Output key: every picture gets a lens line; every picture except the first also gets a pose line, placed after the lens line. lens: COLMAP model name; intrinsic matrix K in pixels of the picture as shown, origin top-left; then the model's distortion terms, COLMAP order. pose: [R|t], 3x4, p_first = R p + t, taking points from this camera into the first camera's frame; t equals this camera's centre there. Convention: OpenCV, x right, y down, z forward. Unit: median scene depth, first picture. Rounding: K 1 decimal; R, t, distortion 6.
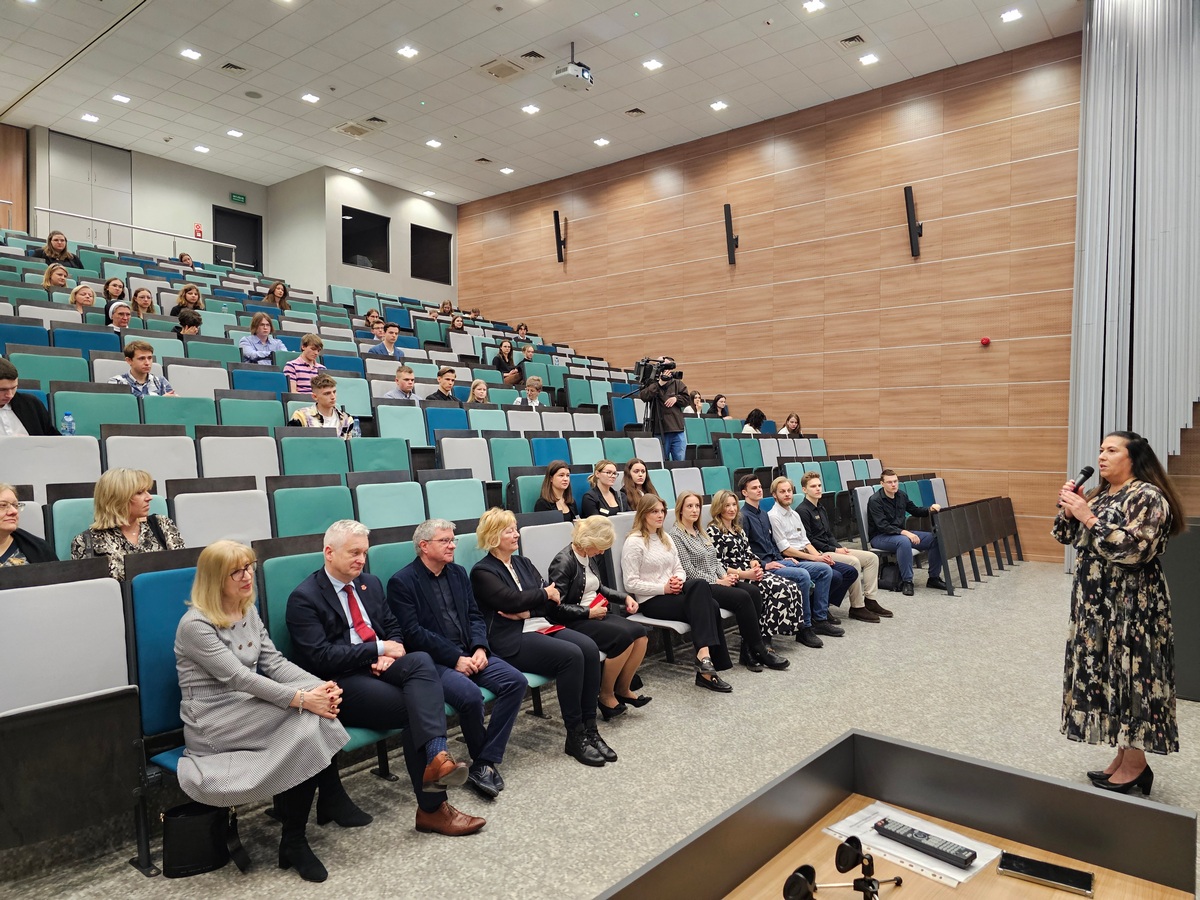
lens RADIAL K [[820.6, 0, 594.9], [0, 820.6, 455.0], [0, 0, 1]] dist [0.038287, -0.034890]
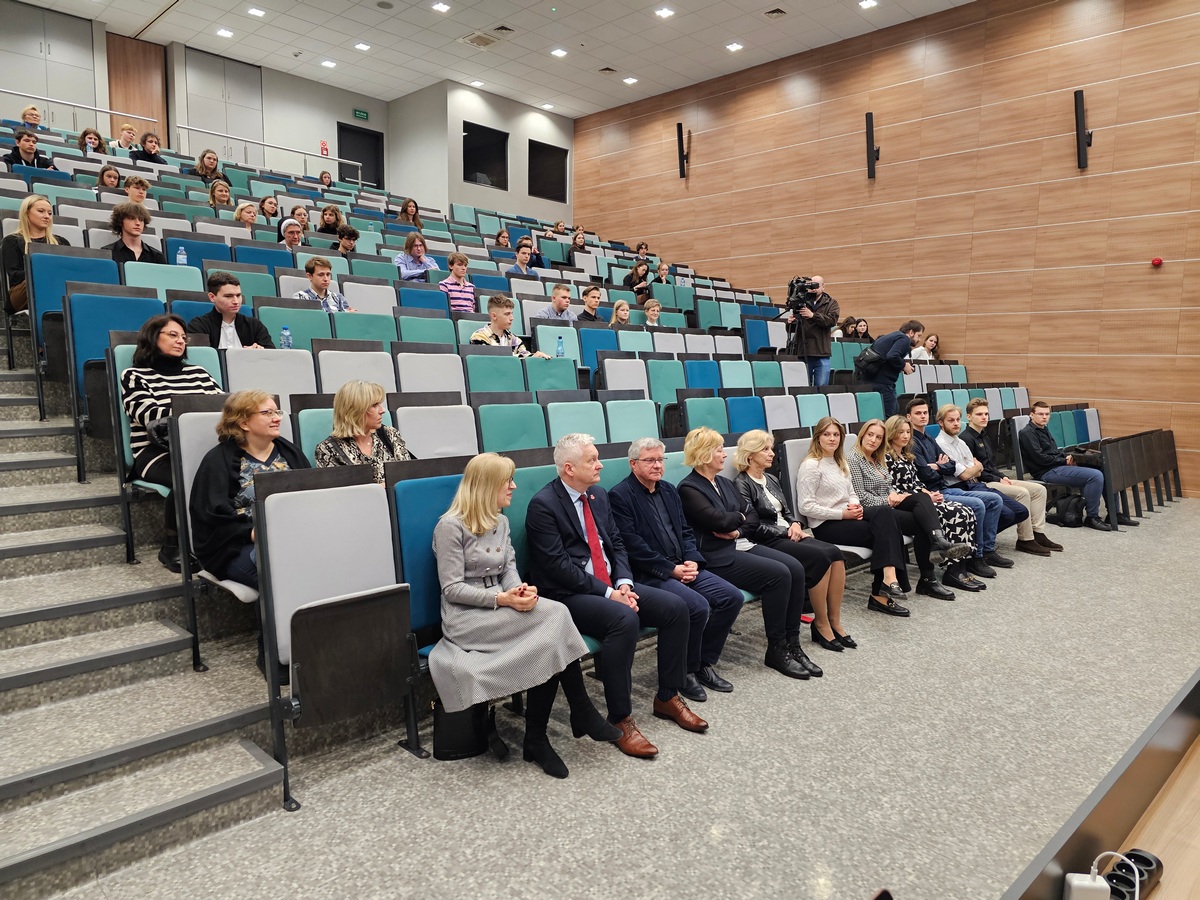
lens RADIAL K [[820.6, 0, 595.1], [0, 820.6, 457.8], [0, 0, 1]] dist [0.038287, -0.034890]
pose [[0.995331, 0.026082, -0.092933, -0.053208], [-0.017156, 0.995273, 0.095586, 0.002643], [0.094987, -0.093545, 0.991074, -0.002512]]
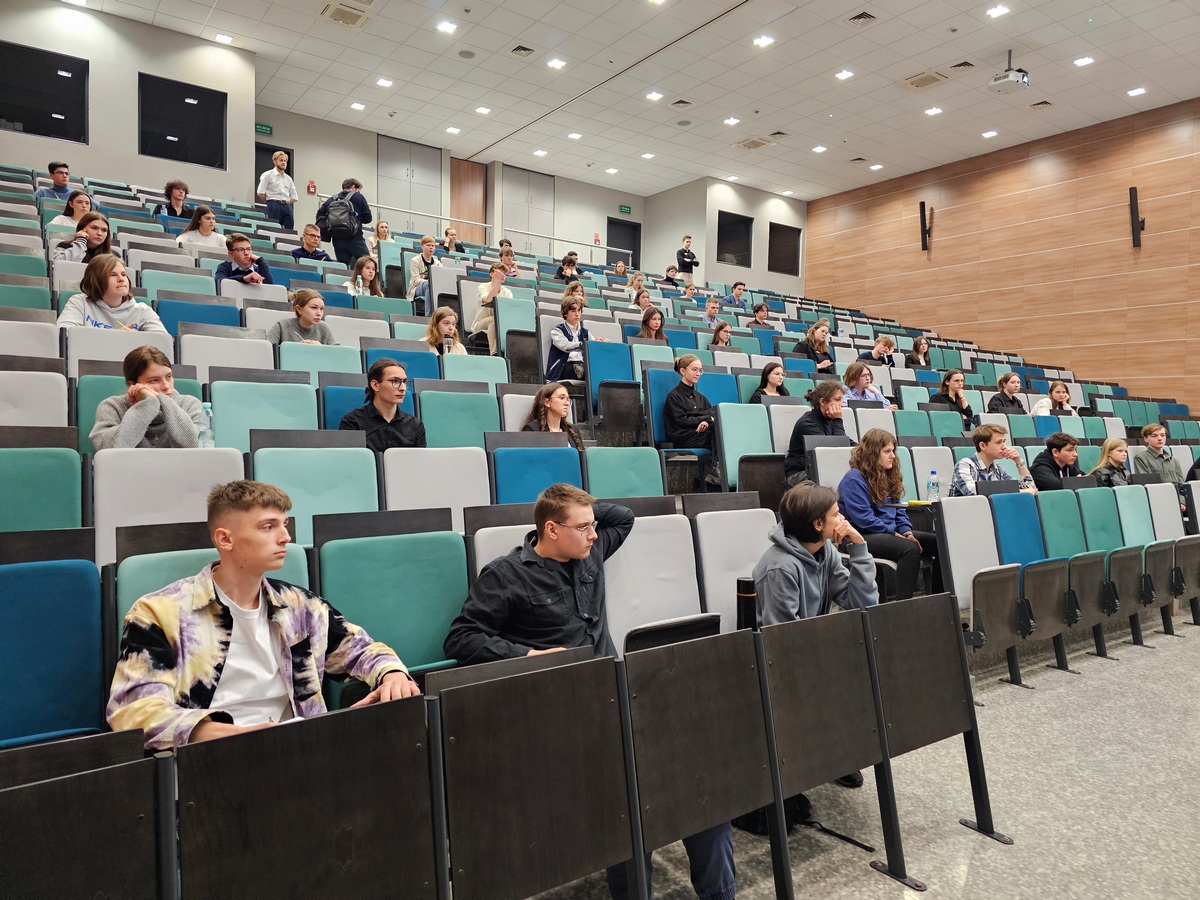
lens RADIAL K [[820.6, 0, 554.3], [0, 820.6, 449.8], [0, 0, 1]] dist [0.038287, -0.034890]
pose [[0.959904, 0.025958, -0.279123, -0.226754], [-0.022253, 0.999617, 0.016436, 0.013850], [0.279443, -0.009566, 0.960115, -0.168103]]
